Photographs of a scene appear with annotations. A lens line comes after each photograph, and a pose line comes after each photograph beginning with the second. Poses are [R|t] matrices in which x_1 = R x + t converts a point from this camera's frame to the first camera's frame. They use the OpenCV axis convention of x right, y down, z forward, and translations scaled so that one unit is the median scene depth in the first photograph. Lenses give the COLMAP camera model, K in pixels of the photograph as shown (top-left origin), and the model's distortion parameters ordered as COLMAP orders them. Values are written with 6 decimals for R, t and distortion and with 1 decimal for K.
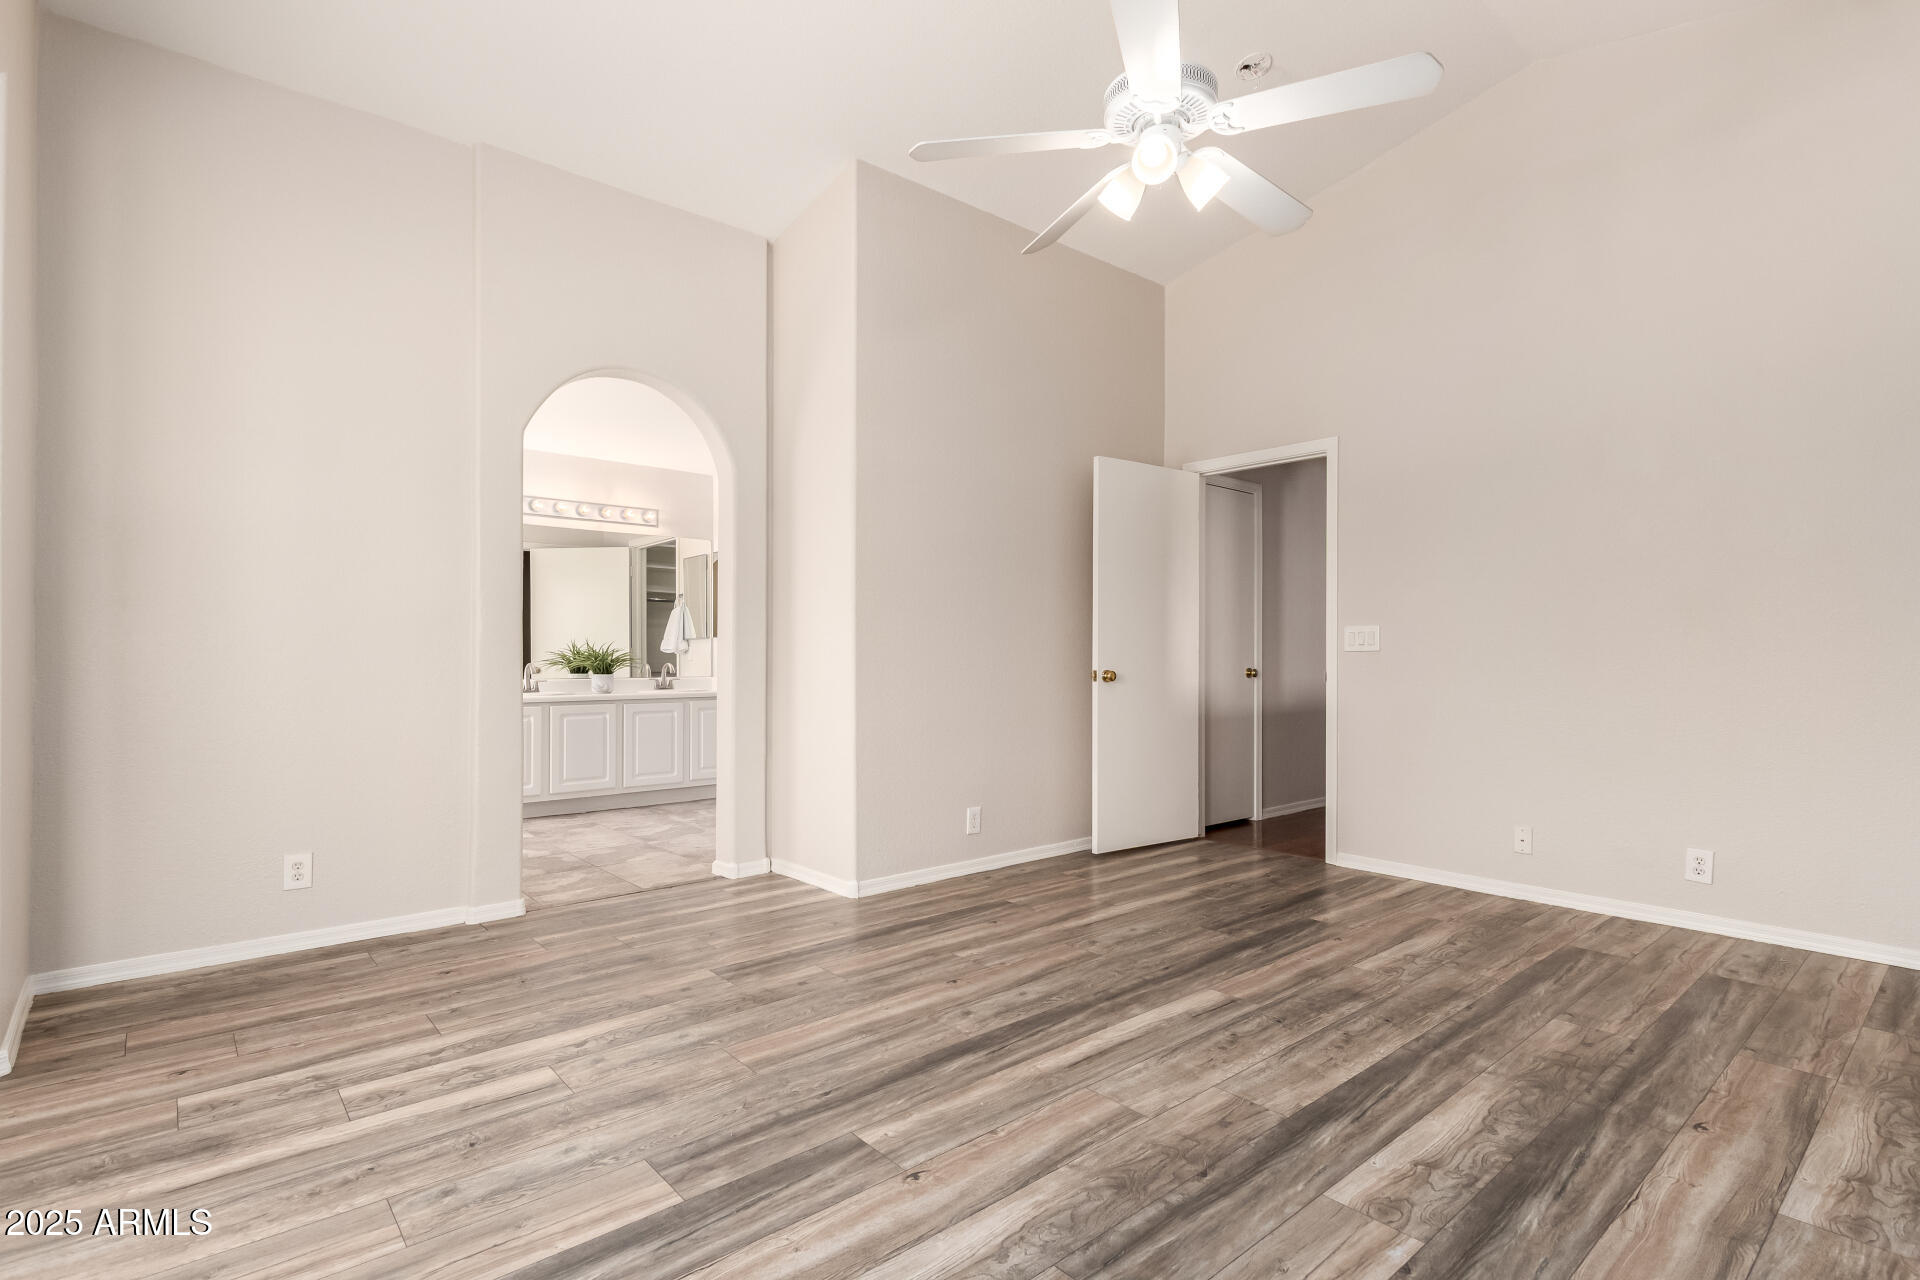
lens RADIAL K [[902.8, 0, 955.7], [0, 902.8, 648.0], [0, 0, 1]] dist [0.007010, -0.001250]
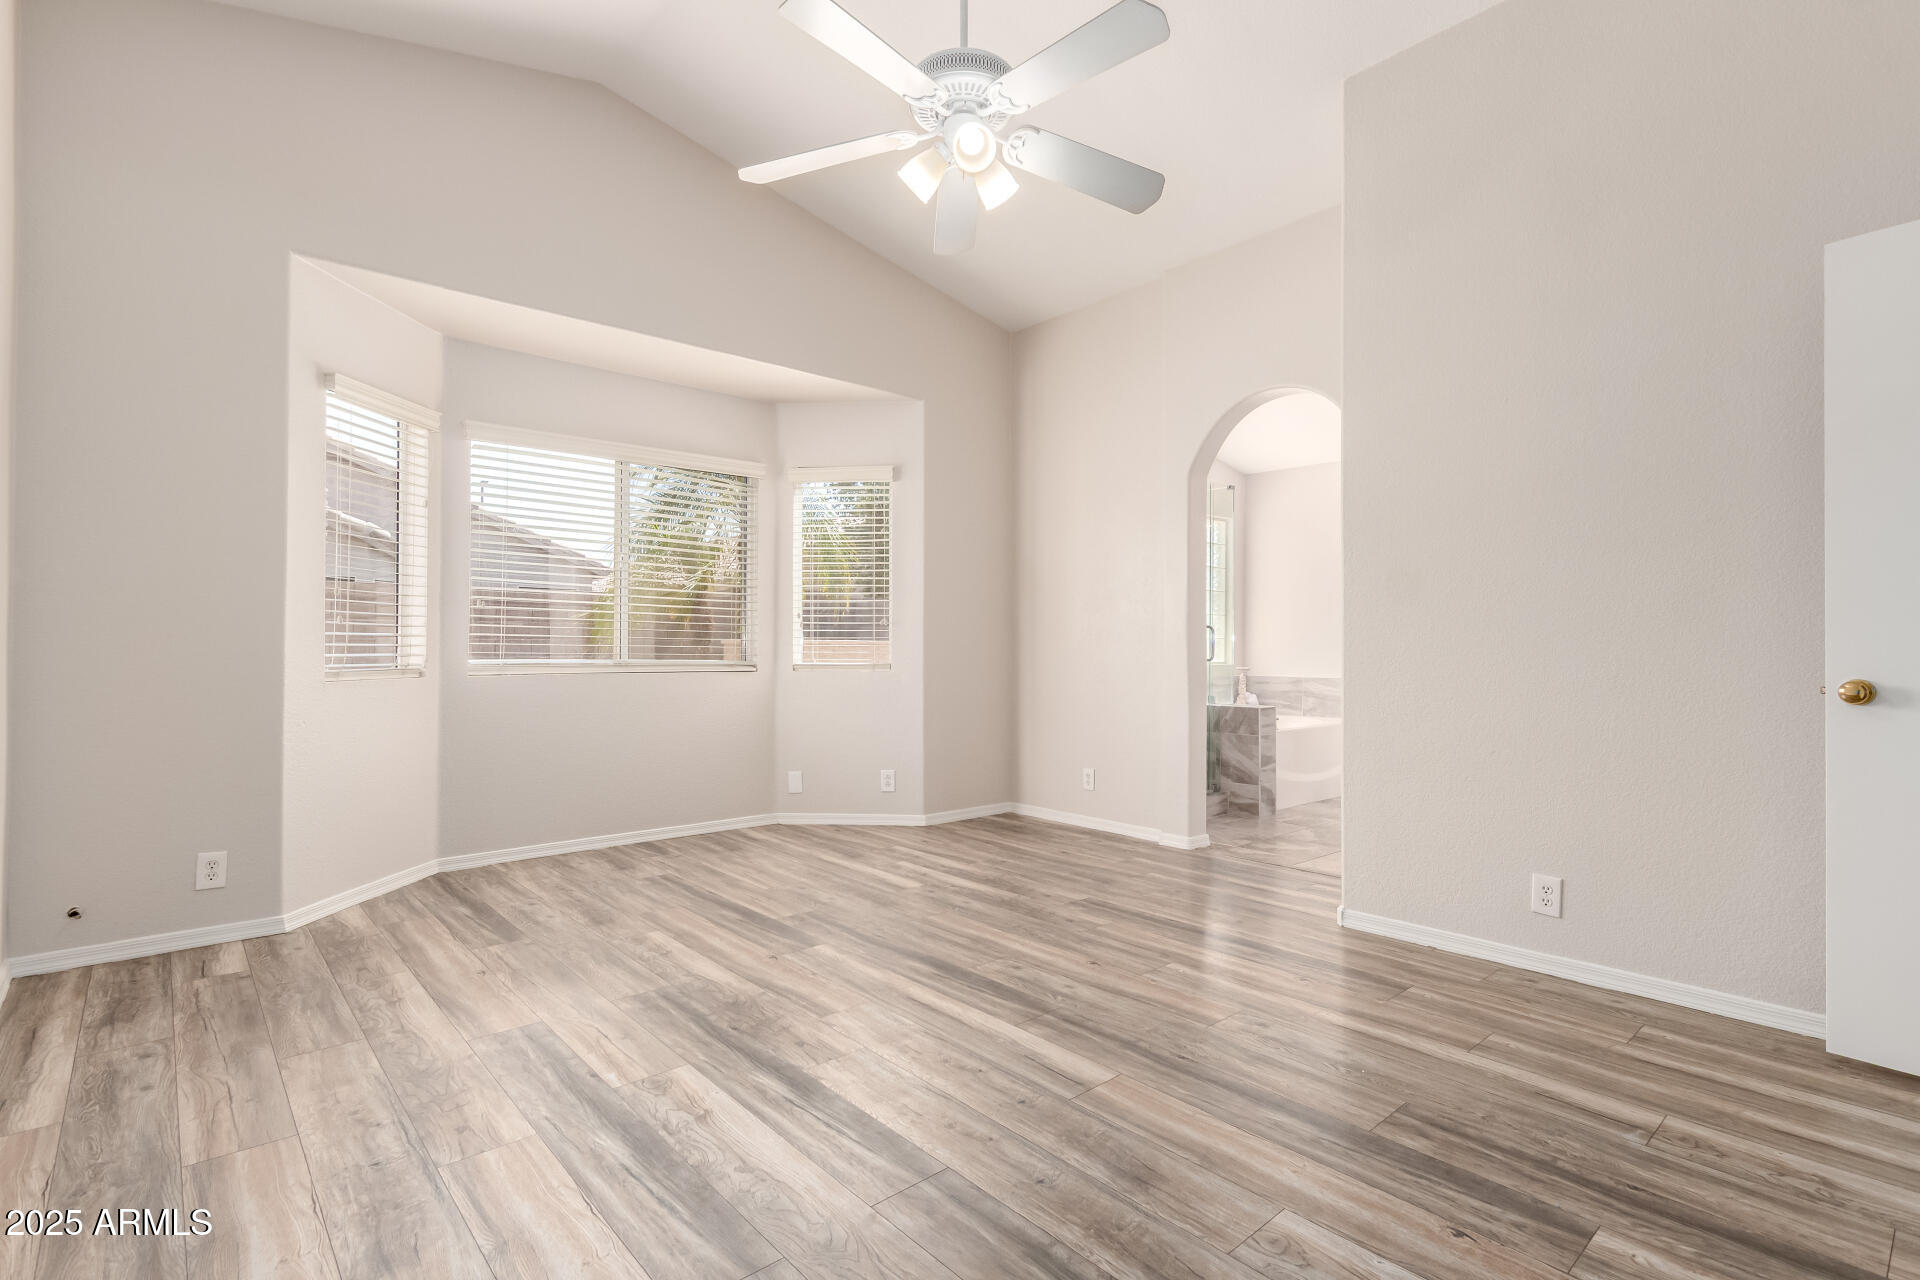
lens RADIAL K [[902.8, 0, 955.7], [0, 902.8, 648.0], [0, 0, 1]] dist [0.007010, -0.001250]
pose [[0.020451, -0.000550, -0.999791, 1.166907], [0.004944, 0.999988, -0.000449, 0.007179], [0.999779, -0.004934, 0.020453, 0.928573]]
